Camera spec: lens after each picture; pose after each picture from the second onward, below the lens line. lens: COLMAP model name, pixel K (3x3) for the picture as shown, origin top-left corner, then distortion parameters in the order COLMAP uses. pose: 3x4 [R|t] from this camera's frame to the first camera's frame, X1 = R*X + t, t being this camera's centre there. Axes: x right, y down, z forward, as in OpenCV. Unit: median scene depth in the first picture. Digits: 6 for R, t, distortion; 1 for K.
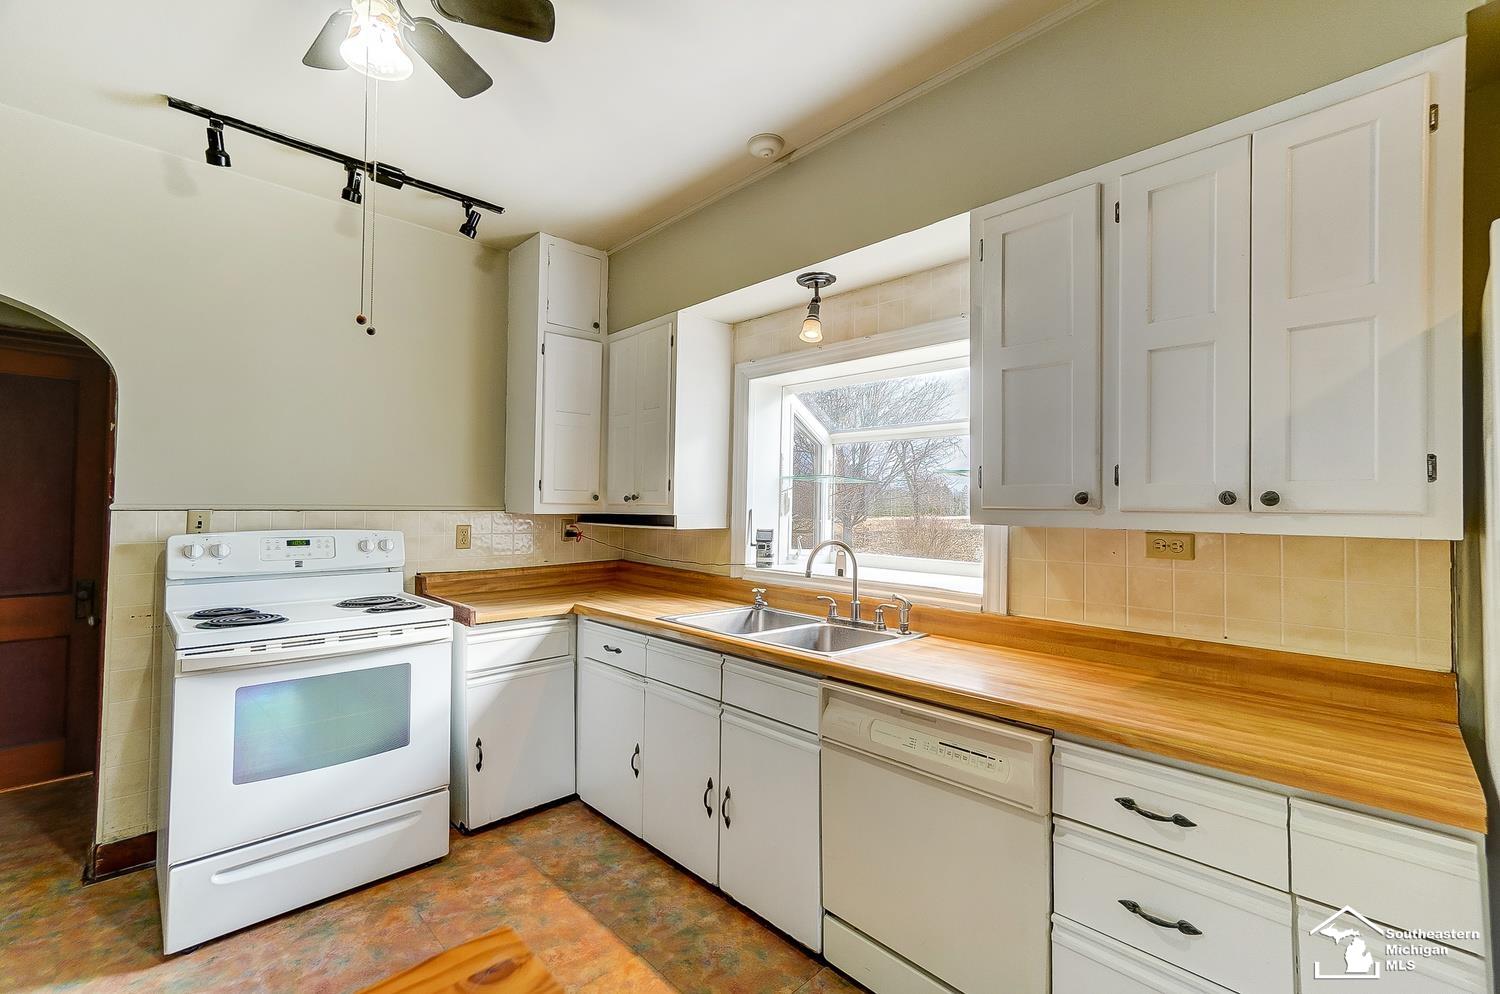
lens RADIAL K [[653.7, 0, 737.6], [0, 653.7, 493.3], [0, 0, 1]] dist [0.001424, 0.000576]
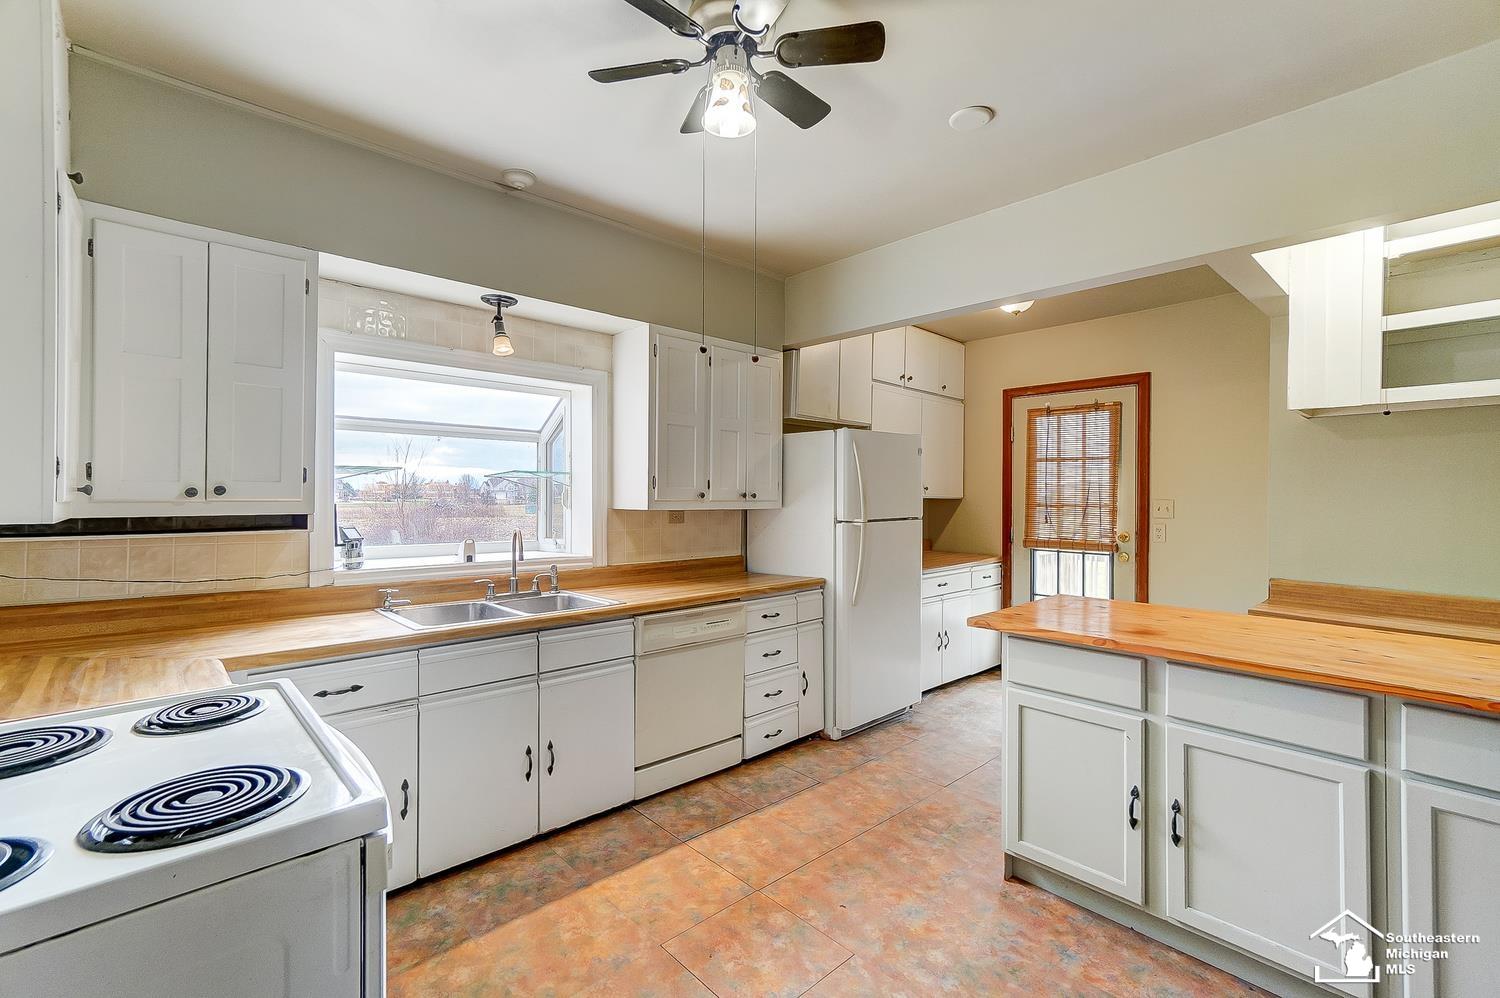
lens RADIAL K [[653.7, 0, 737.4], [0, 653.7, 496.4], [0, 0, 1]] dist [0.001424, 0.000576]
pose [[0.007955, -0.011561, 0.999902, -1.172427], [-0.025317, 0.999610, 0.011759, -0.011997], [-0.999648, -0.025408, 0.007659, 0.661548]]
